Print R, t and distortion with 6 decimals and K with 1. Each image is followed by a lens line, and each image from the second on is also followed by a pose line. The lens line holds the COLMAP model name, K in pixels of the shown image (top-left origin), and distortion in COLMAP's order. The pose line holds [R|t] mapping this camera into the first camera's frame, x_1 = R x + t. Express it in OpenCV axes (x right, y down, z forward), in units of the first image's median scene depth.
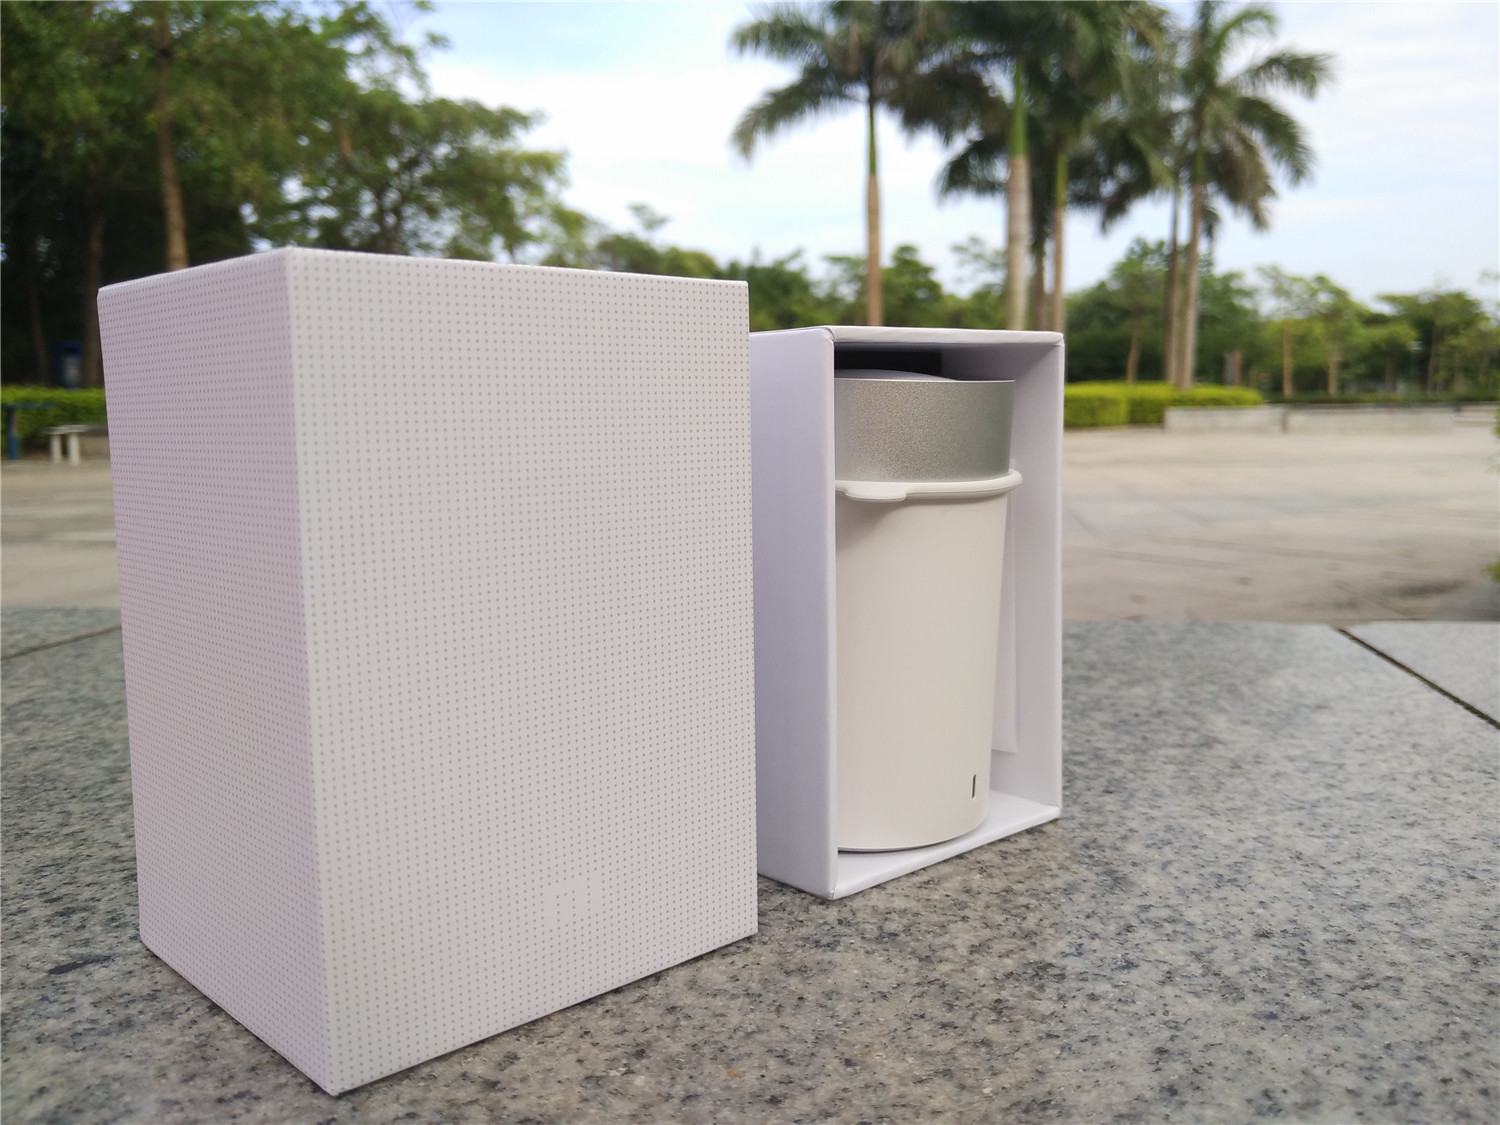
lens RADIAL K [[1322.5, 0, 749.5], [0, 1322.5, 554.6], [0, 0, 1]] dist [-0.037411, 0.012414]
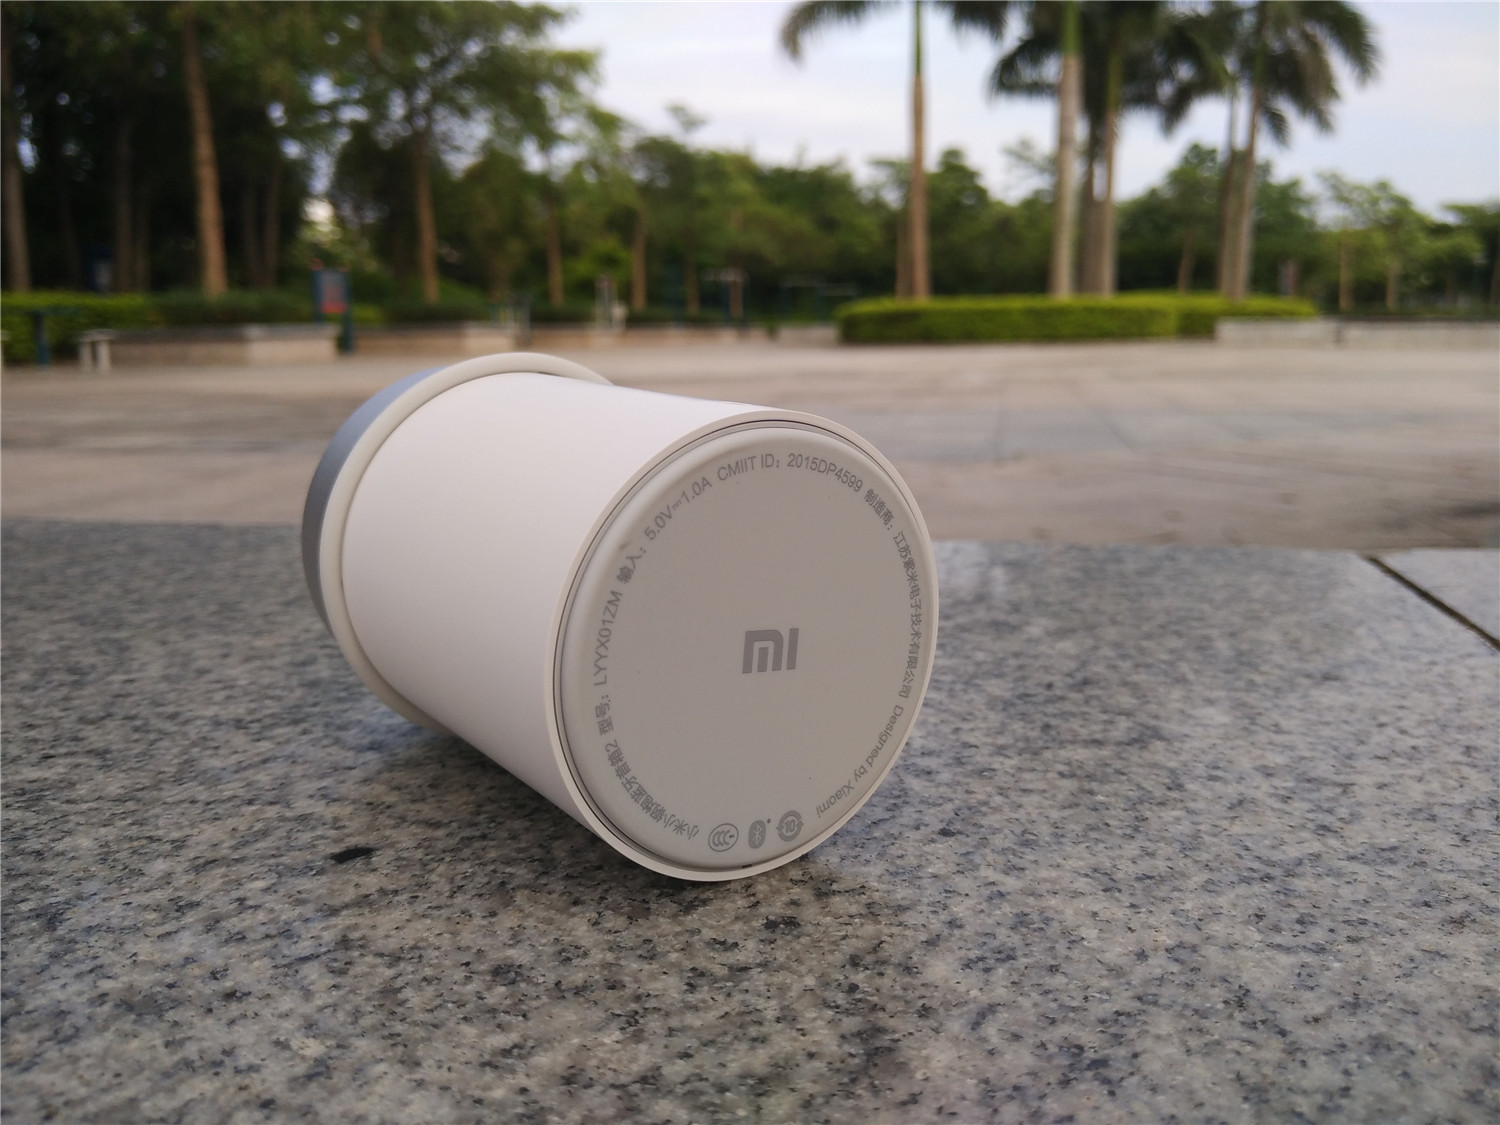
lens RADIAL K [[1334.2, 0, 745.2], [0, 1334.2, 564.1], [0, 0, 1]] dist [-0.048743, 0.012882]
pose [[0.999436, 0.010879, -0.031769, 0.240348], [-0.008548, 0.997324, 0.072608, 0.018178], [0.032474, -0.072295, 0.996854, 0.489660]]
